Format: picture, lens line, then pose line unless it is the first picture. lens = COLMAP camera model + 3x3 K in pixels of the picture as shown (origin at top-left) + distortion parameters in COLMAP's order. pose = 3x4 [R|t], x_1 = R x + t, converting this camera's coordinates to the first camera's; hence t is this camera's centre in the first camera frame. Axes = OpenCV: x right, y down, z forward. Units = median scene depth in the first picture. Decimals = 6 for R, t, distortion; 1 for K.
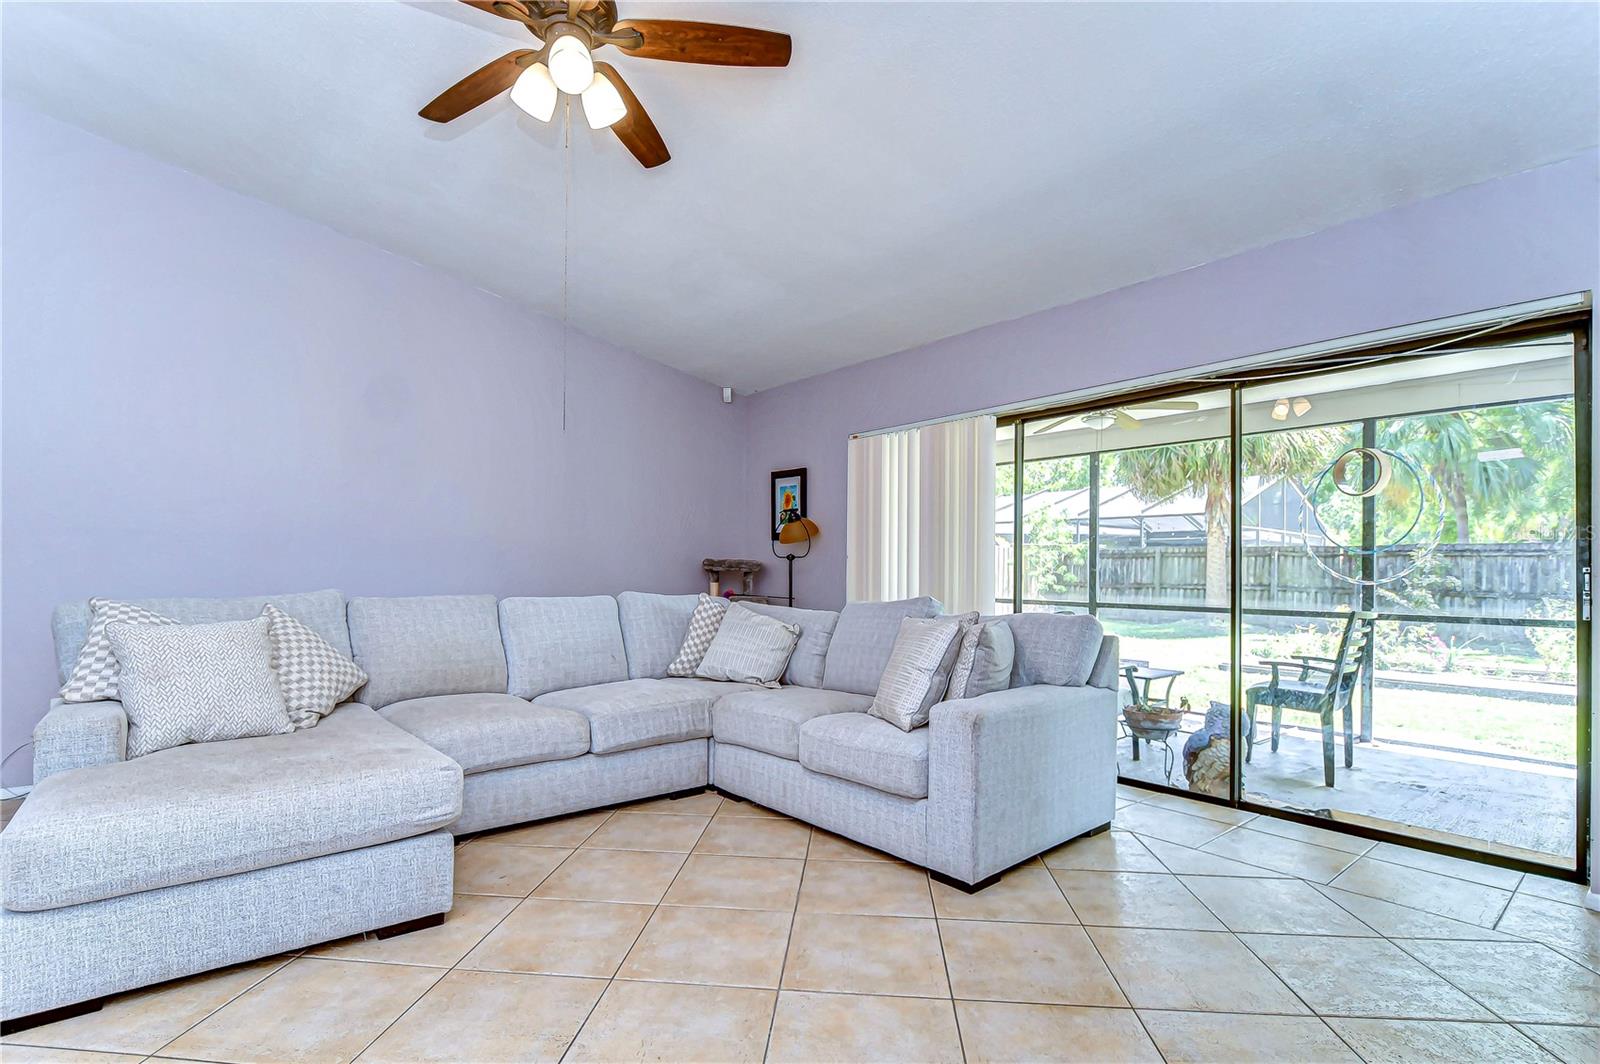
lens RADIAL K [[779.7, 0, 806.9], [0, 779.7, 561.9], [0, 0, 1]] dist [-0.017276, -0.000897]
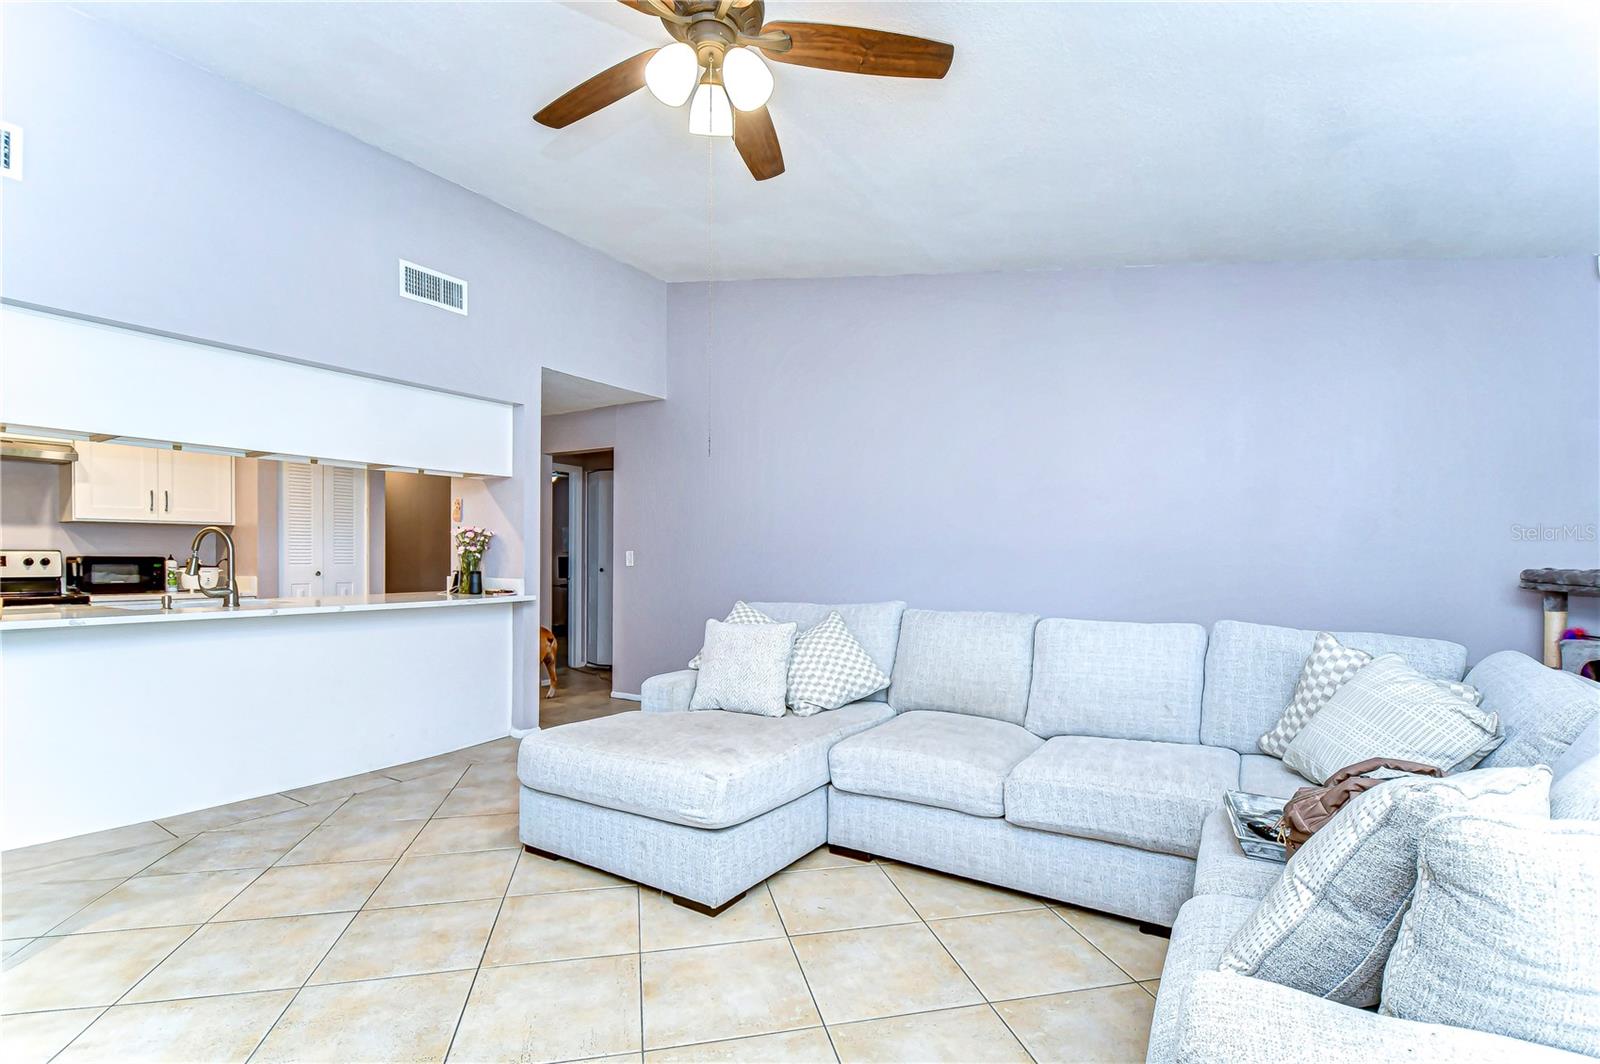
lens RADIAL K [[729.6, 0, 793.5], [0, 729.6, 547.5], [0, 0, 1]] dist [-0.000268, -0.000589]
pose [[0.285505, -0.018536, -0.958198, 0.411235], [0.009043, 0.999821, -0.016646, -0.029248], [0.958335, -0.003913, 0.285622, 0.591495]]
